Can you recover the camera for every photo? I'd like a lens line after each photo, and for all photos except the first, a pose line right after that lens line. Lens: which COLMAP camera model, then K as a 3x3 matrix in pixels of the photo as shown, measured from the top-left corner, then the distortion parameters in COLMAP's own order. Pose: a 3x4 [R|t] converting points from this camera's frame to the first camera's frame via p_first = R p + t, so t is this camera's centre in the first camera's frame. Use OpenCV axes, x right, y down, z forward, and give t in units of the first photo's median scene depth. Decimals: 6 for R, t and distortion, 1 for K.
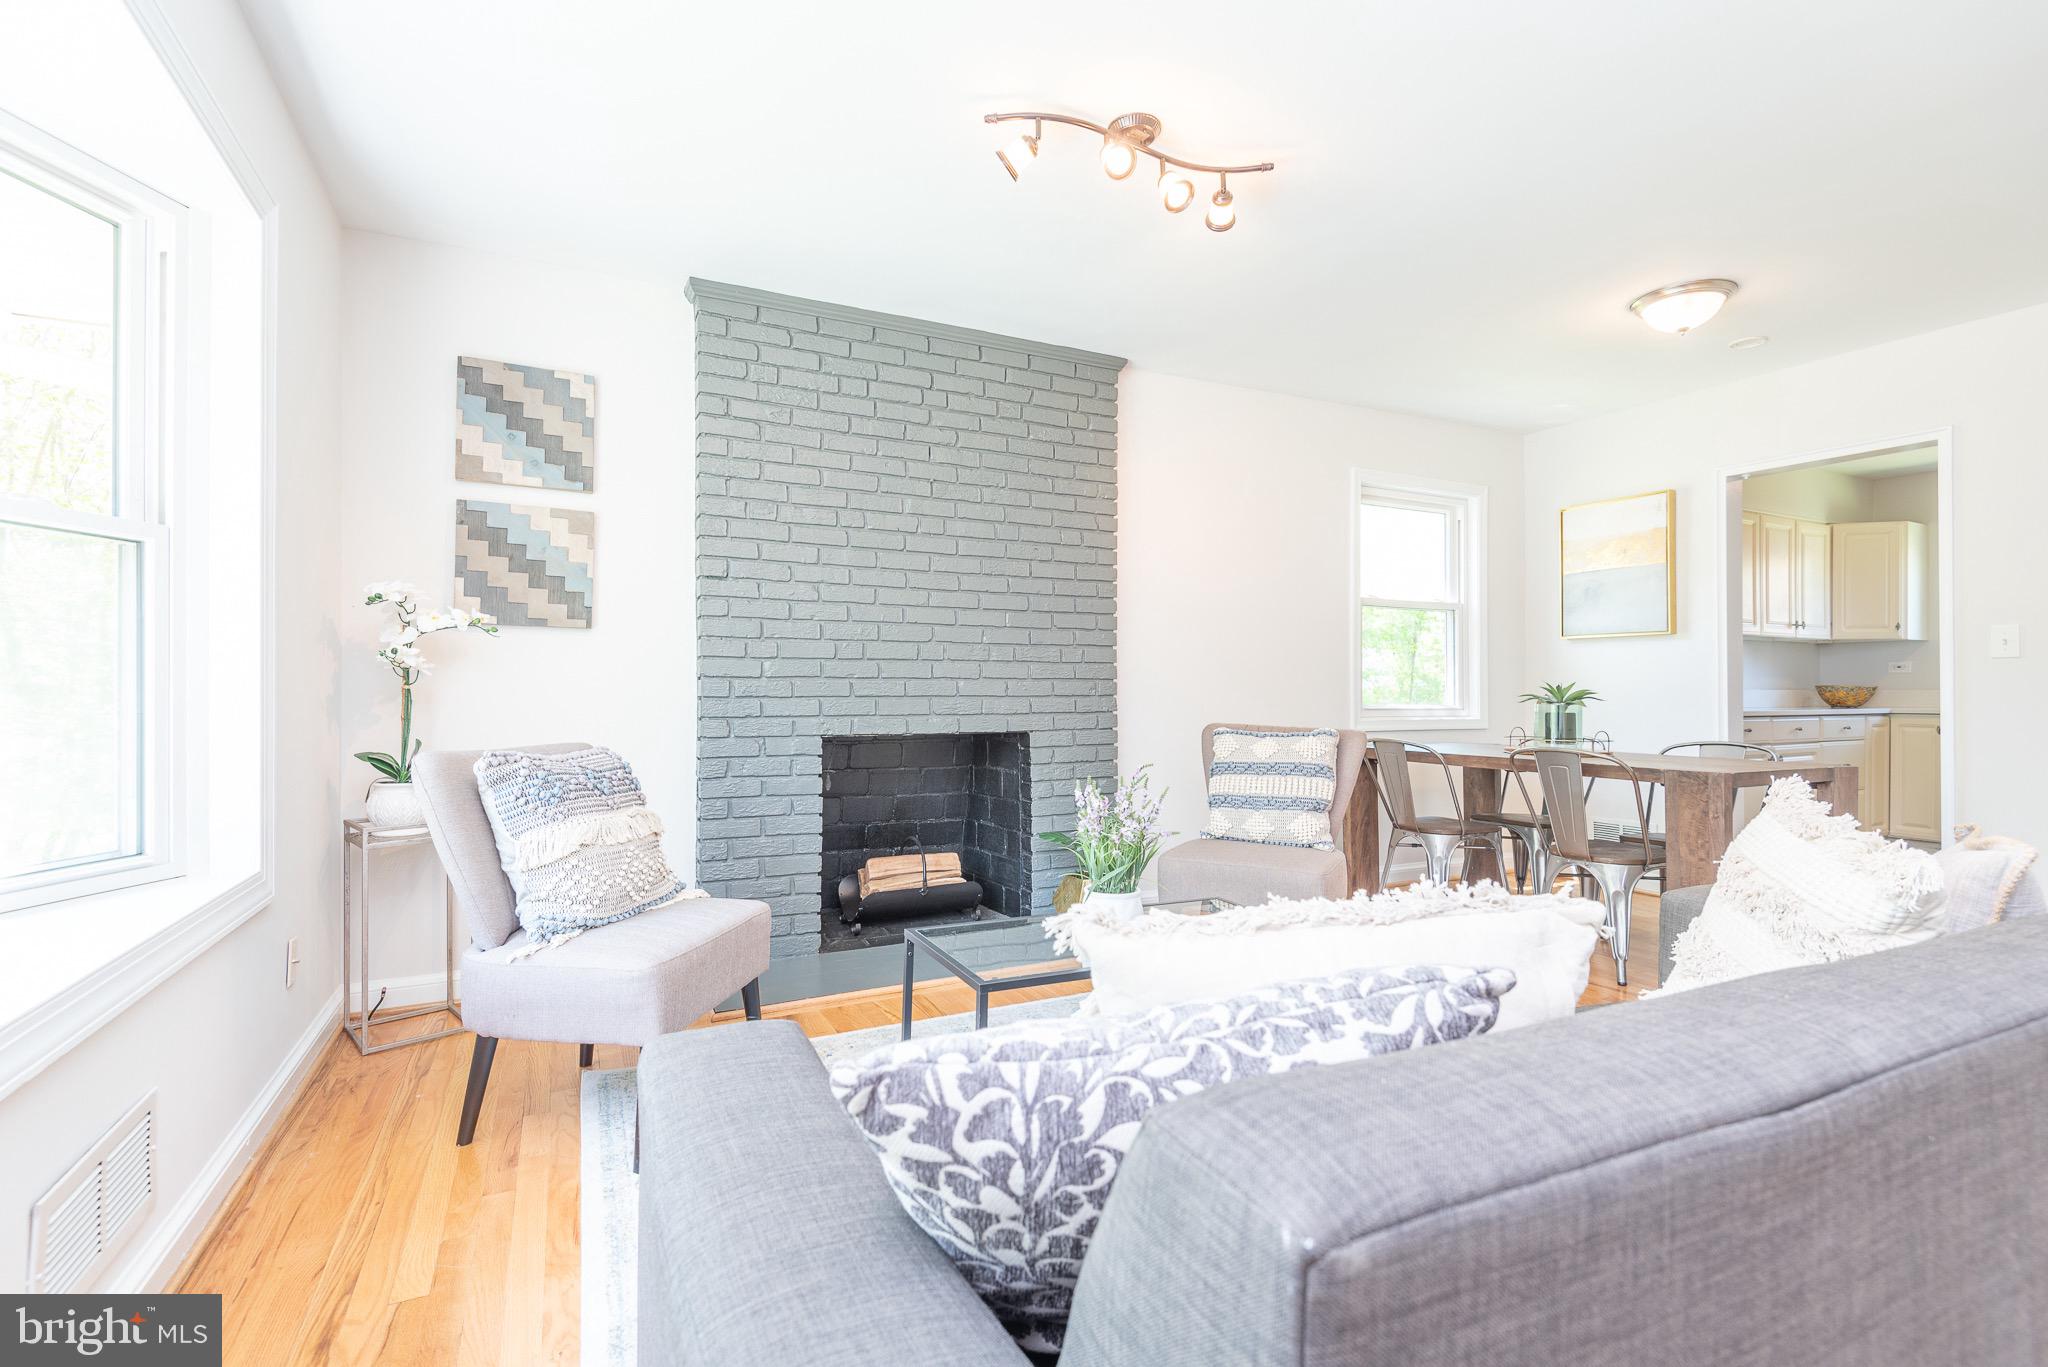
lens RADIAL K [[920.1, 0, 1015.4], [0, 920.1, 690.0], [0, 0, 1]] dist [0.035143, -0.023059]
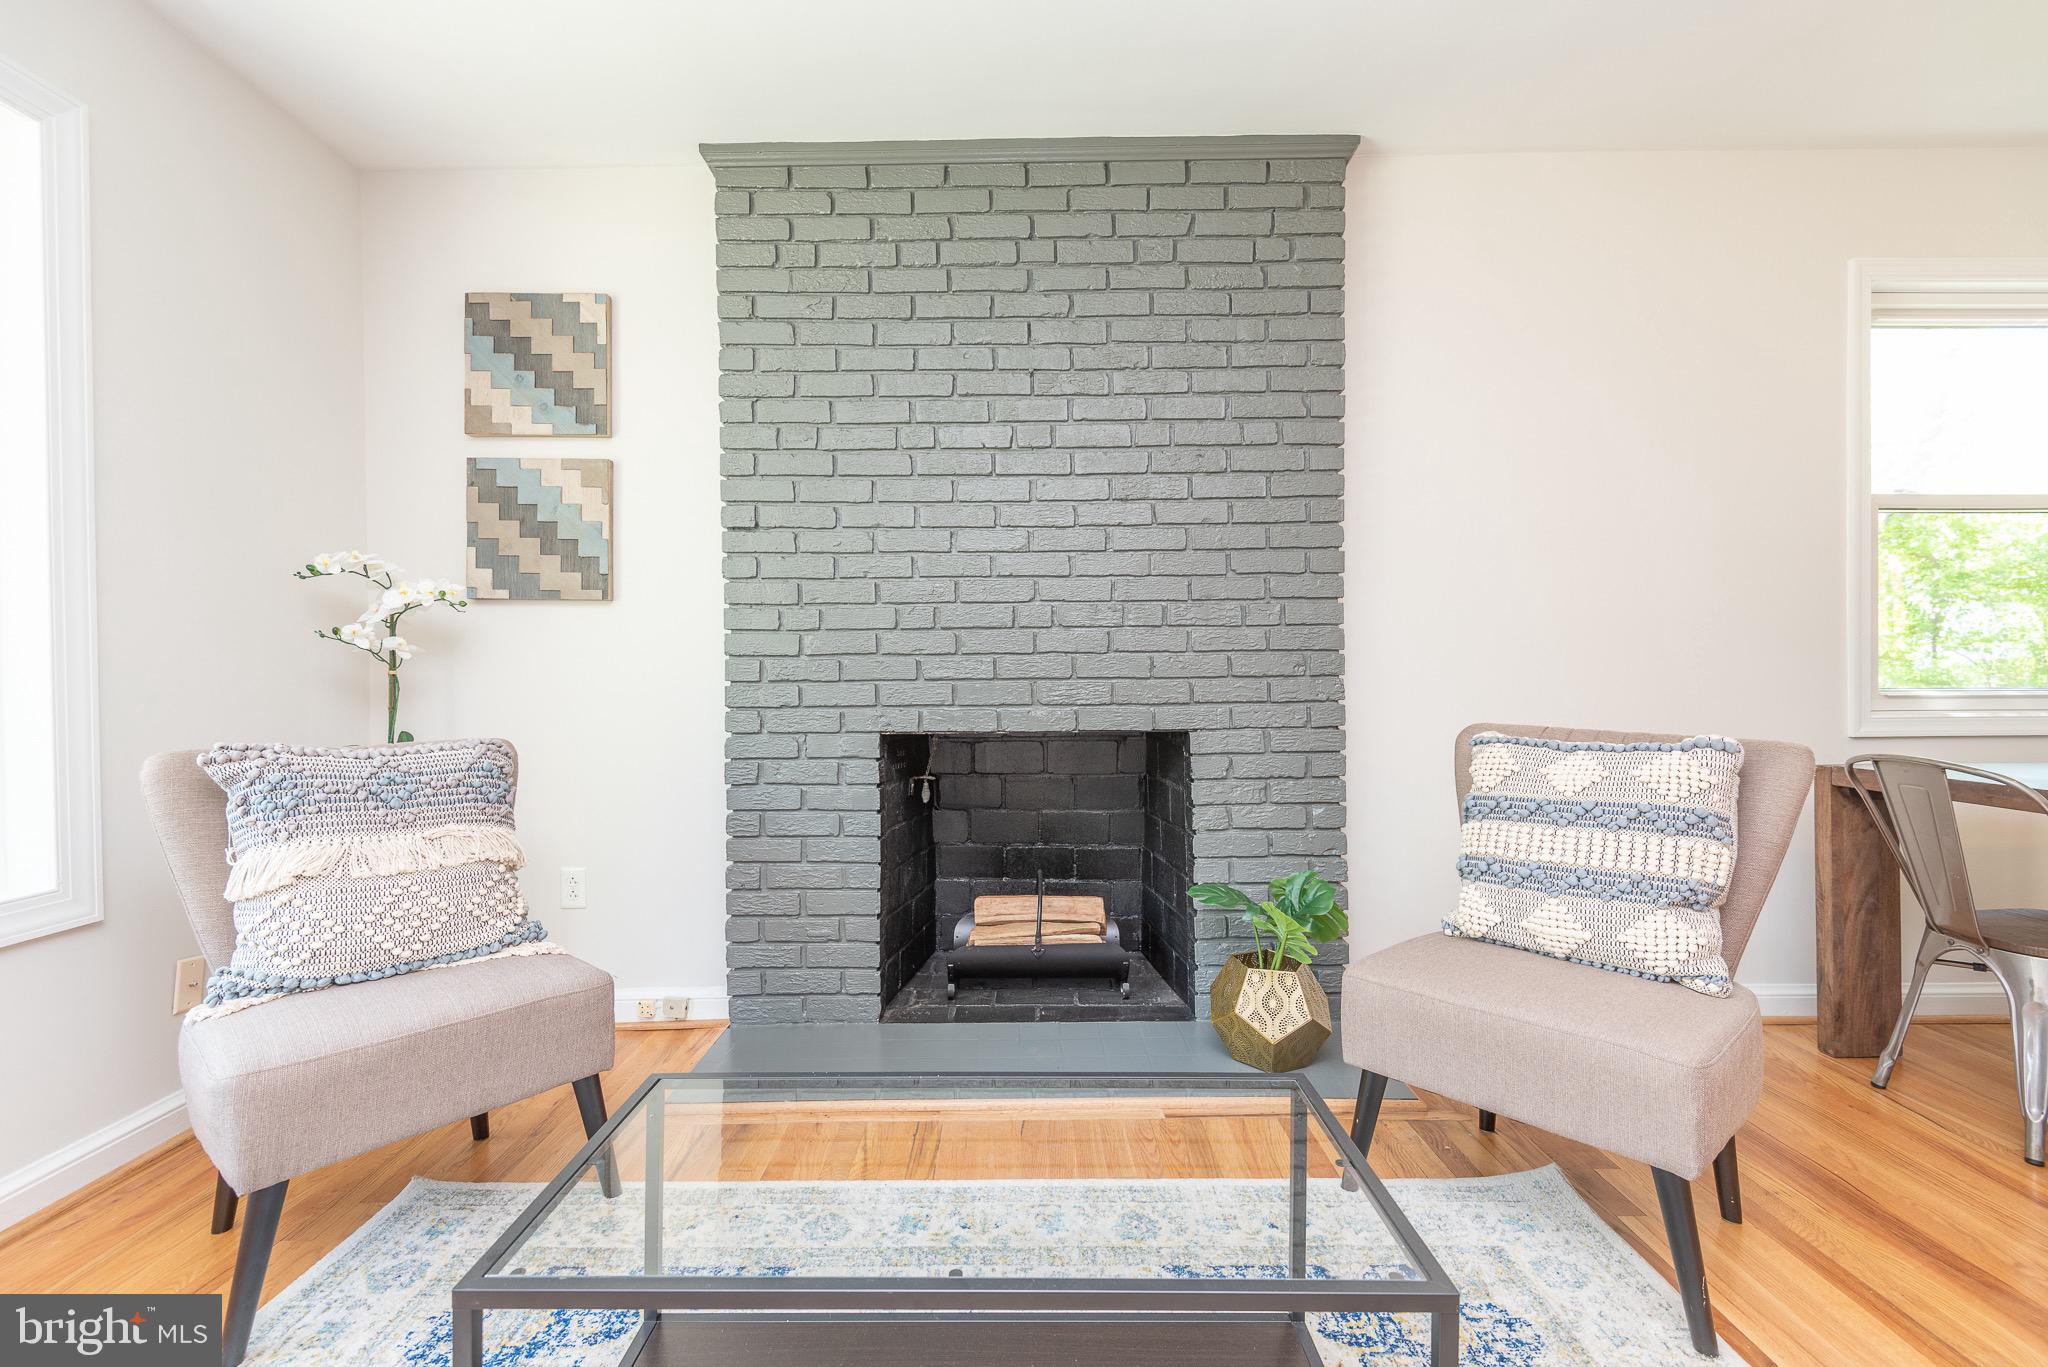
lens RADIAL K [[883.2, 0, 1026.6], [0, 883.2, 690.0], [0, 0, 1]] dist [0.034251, -0.026055]
pose [[0.898178, -0.001663, -0.439630, 0.209112], [0.009824, 0.999819, 0.016289, 0.004659], [0.439523, -0.018949, 0.898031, 0.404575]]
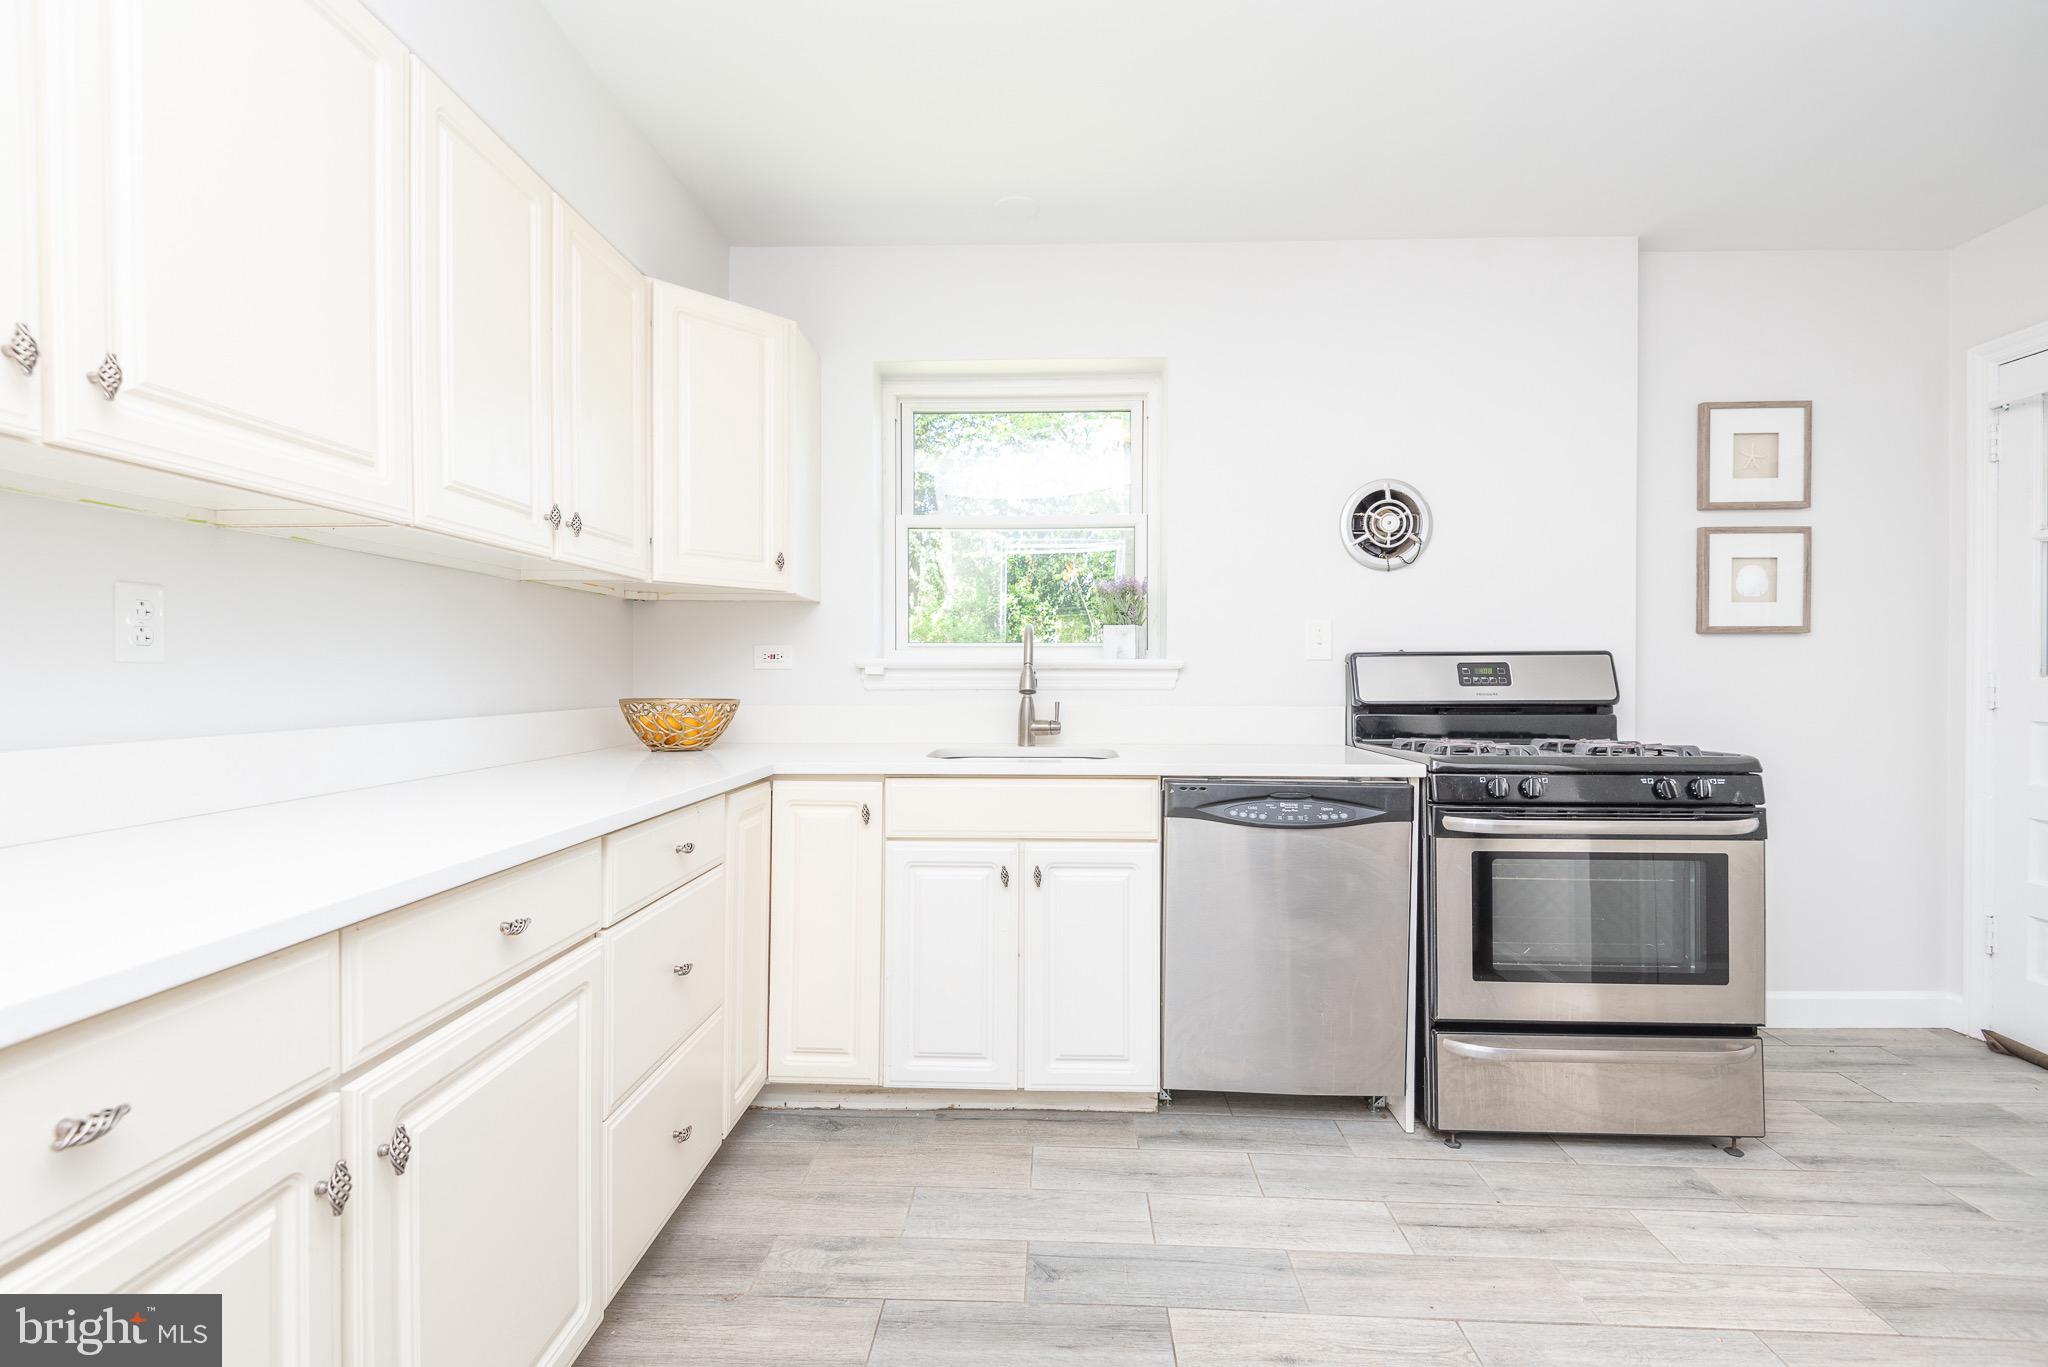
lens RADIAL K [[920.1, 0, 1015.4], [0, 920.1, 690.0], [0, 0, 1]] dist [0.035143, -0.023059]
pose [[0.474304, -0.015919, 0.880217, 1.080412], [-0.007277, 0.999731, 0.022002, -0.034043], [-0.880331, -0.016841, 0.474060, 1.214144]]
